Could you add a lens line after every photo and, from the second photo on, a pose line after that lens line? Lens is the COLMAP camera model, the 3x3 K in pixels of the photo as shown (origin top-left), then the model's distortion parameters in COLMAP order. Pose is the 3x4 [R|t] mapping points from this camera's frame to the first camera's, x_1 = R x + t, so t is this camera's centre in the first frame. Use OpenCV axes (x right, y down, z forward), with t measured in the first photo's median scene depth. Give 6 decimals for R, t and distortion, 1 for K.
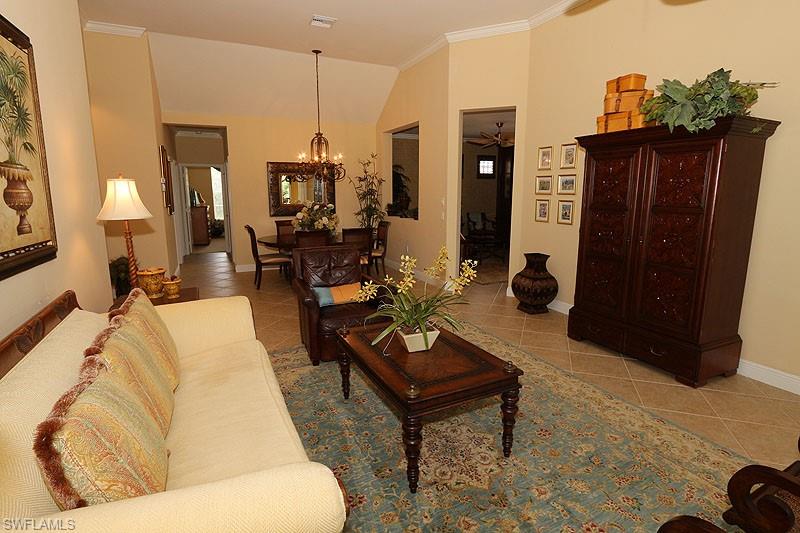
lens RADIAL K [[395.4, 0, 400.0], [0, 395.4, 266.5], [0, 0, 1]] dist [-0.020245, 0.000427]
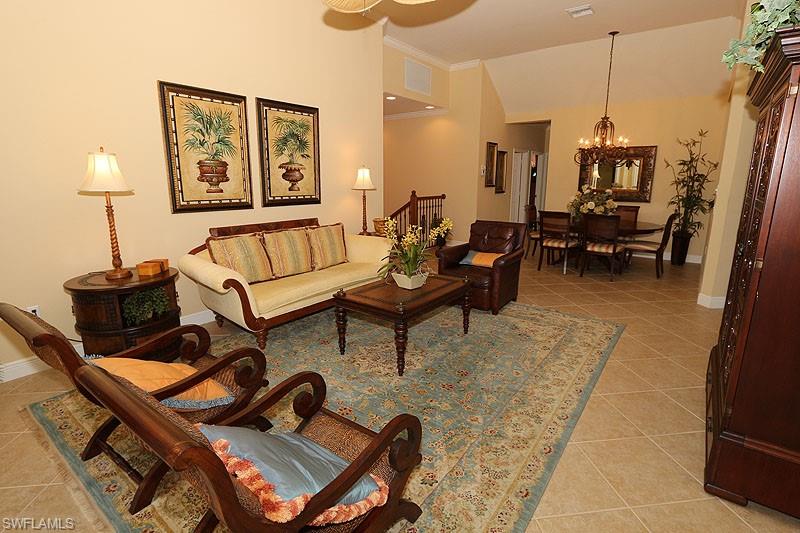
lens RADIAL K [[375.7, 0, 400.0], [0, 375.7, 266.5], [0, 0, 1]] dist [-0.023655, 0.000115]
pose [[0.464836, 0.203407, -0.861715, 0.832528], [-0.165587, 0.976053, 0.141074, -0.032665], [0.869775, 0.077113, 0.487386, 0.233218]]
